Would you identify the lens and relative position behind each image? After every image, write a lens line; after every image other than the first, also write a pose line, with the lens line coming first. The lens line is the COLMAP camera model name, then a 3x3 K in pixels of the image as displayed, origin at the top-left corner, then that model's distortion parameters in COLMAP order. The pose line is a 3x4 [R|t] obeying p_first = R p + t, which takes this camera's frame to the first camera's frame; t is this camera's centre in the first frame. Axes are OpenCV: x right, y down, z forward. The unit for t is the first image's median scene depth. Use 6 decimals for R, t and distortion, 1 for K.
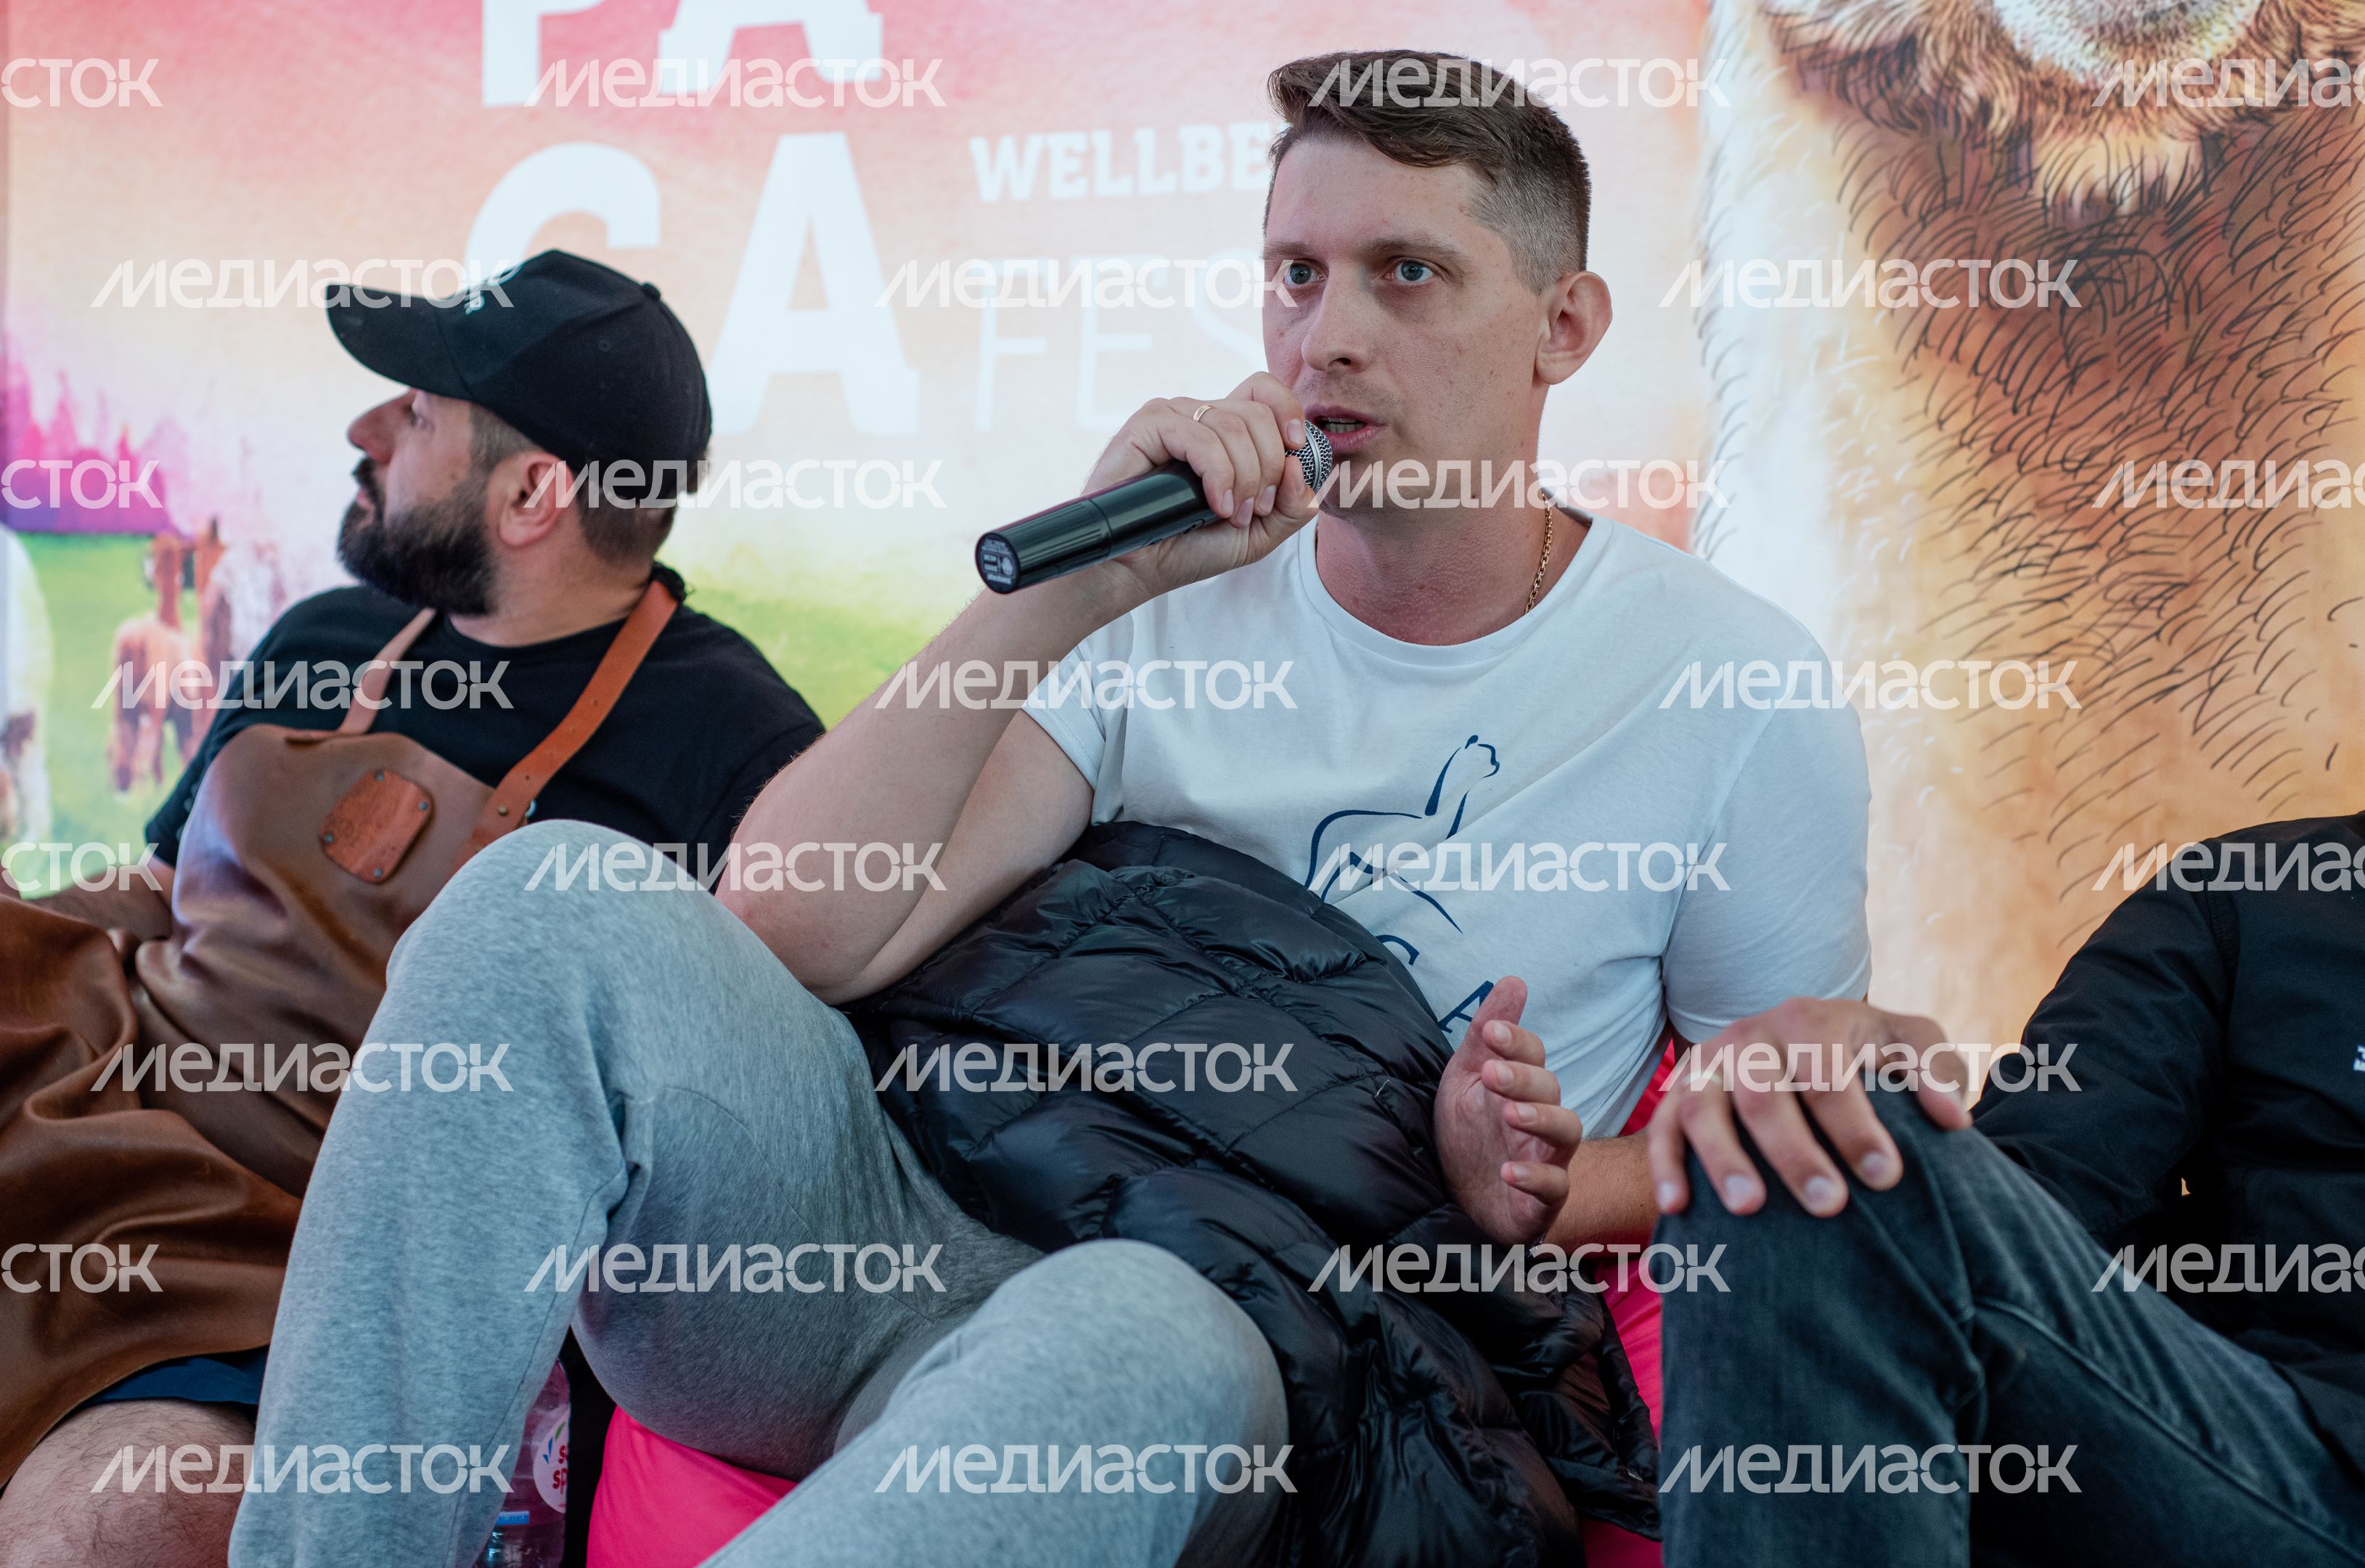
lens RADIAL K [[3585.5, 0, 1110.8], [0, 3585.5, 843.5], [0, 0, 1]] dist [-0.025438, 0.030853]
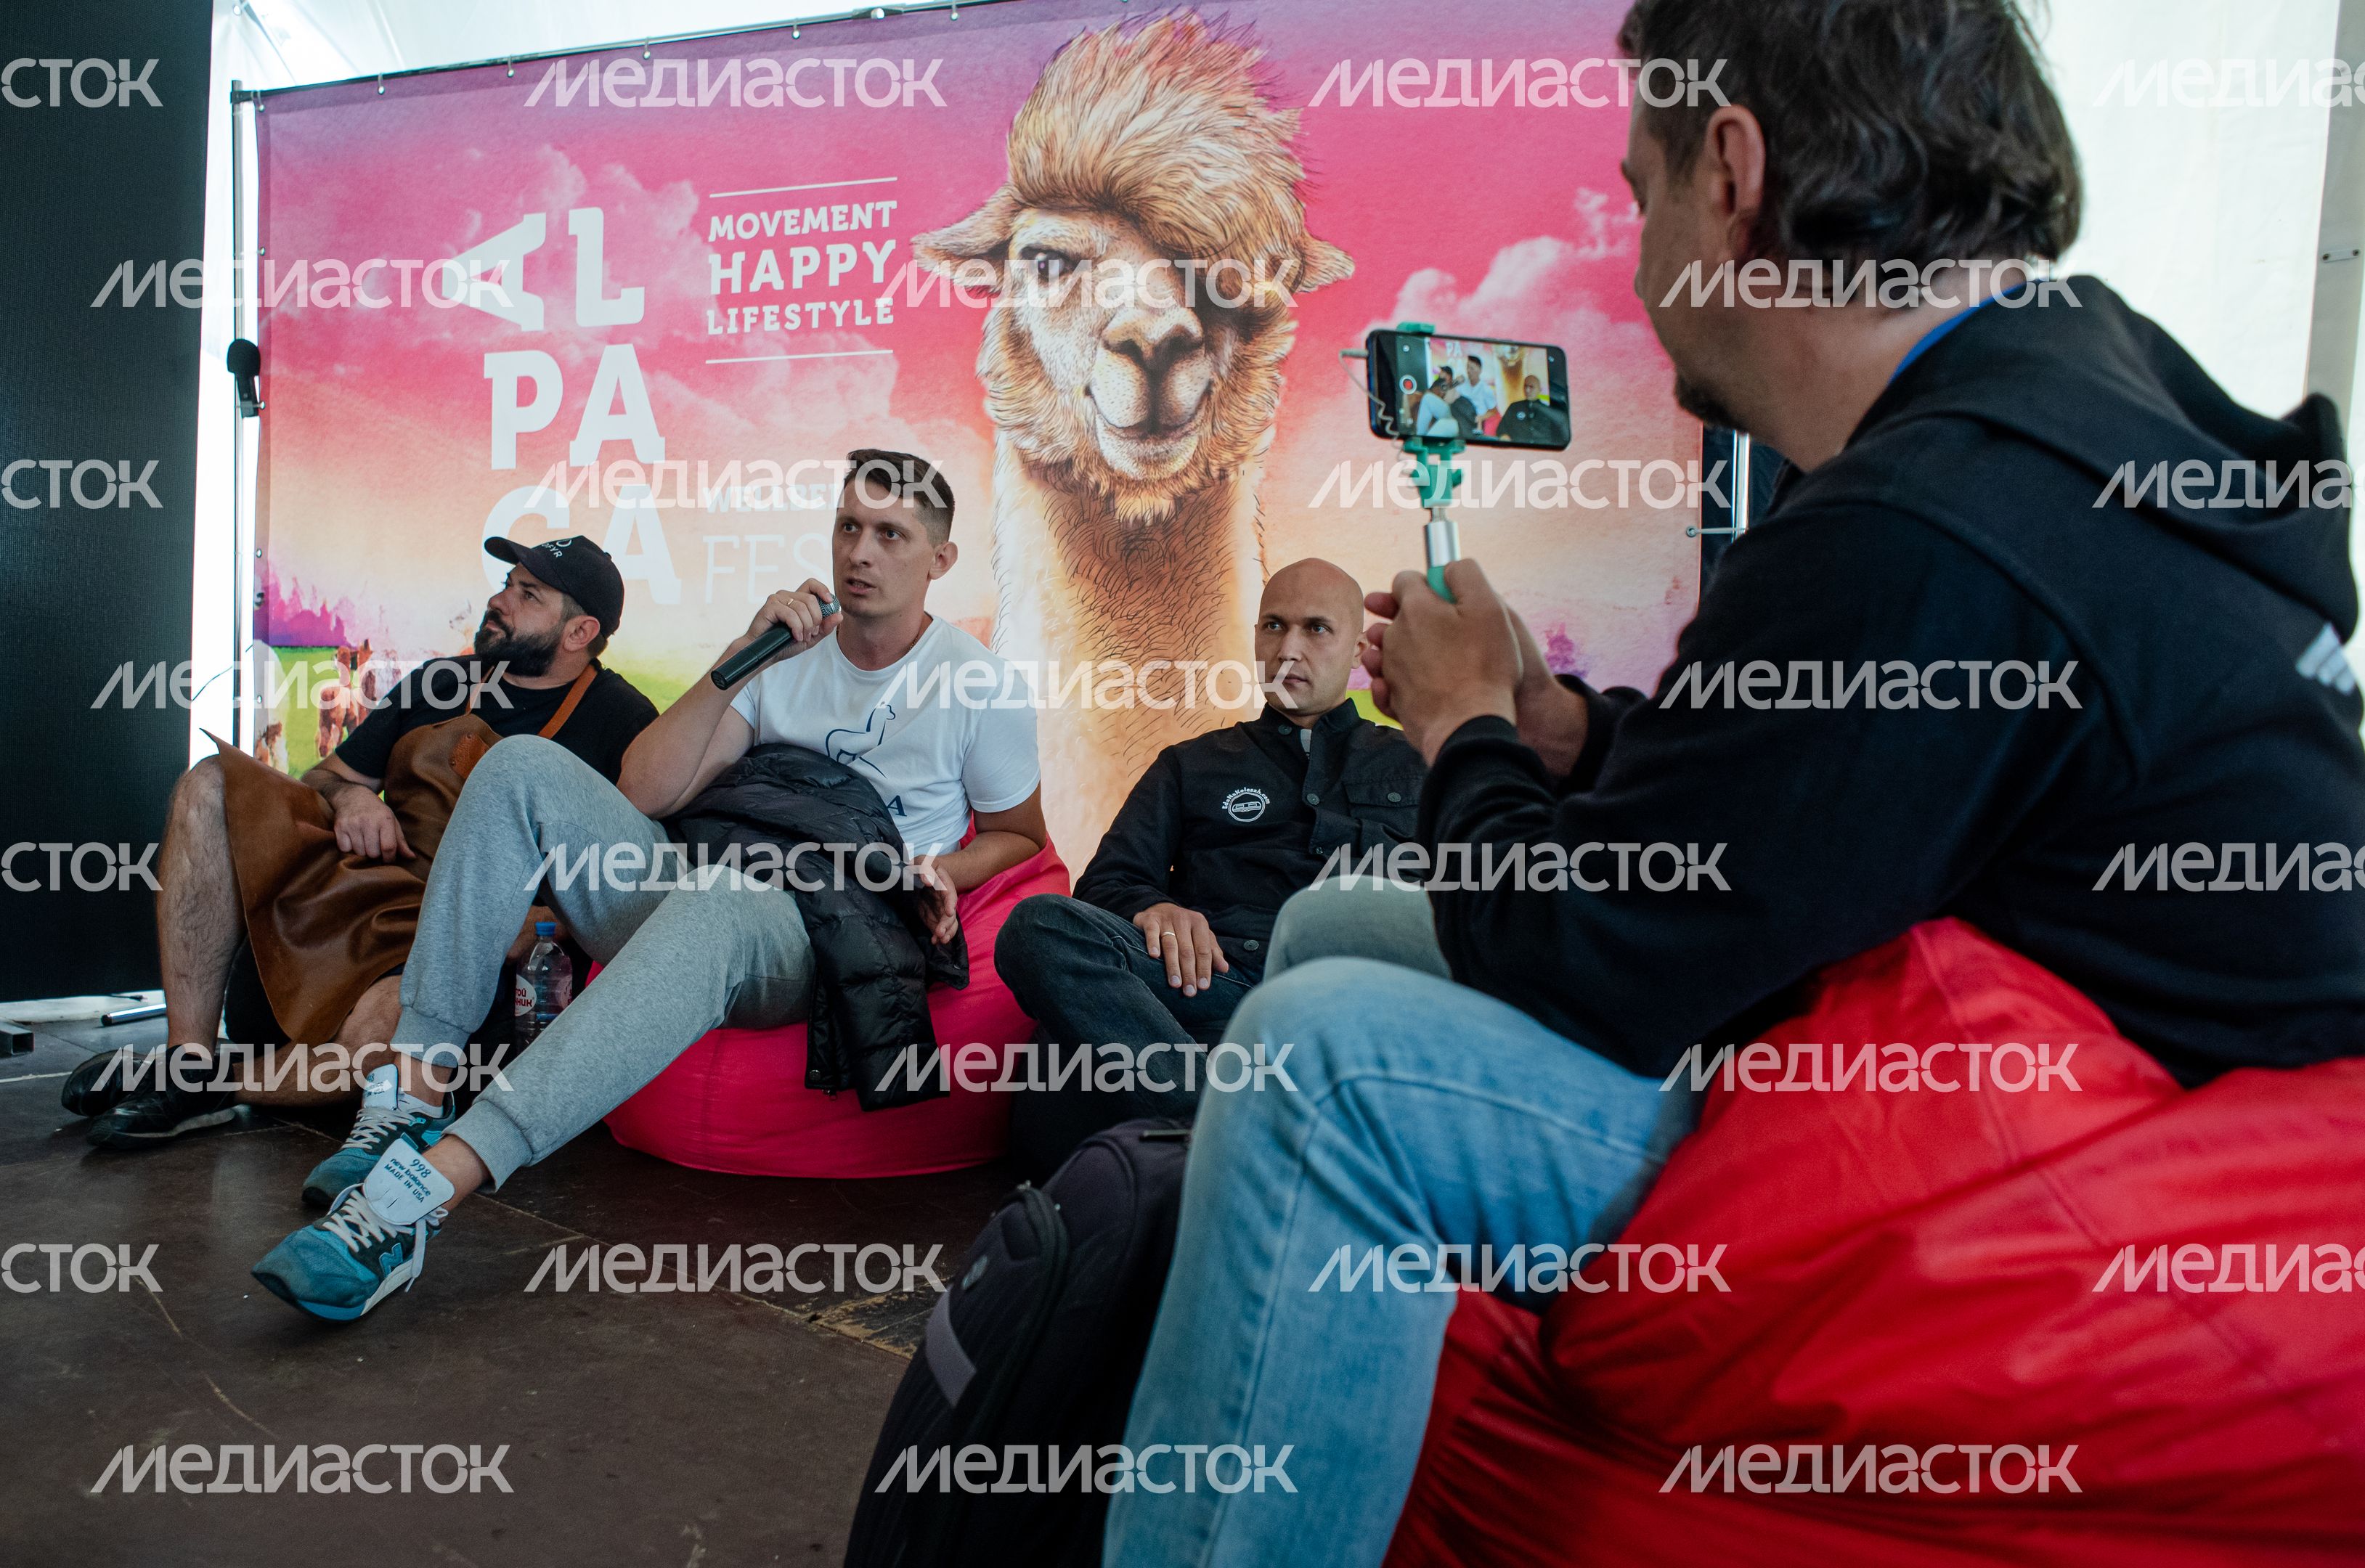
lens RADIAL K [[1607.0, 0, 1073.8], [0, 1607.0, 784.4], [0, 0, 1]] dist [-0.051370, 0.003527]
pose [[0.971701, -0.009998, 0.236002, -0.062629], [0.015515, 0.999648, -0.021530, 0.046866], [-0.235704, 0.024582, 0.971514, -0.172764]]
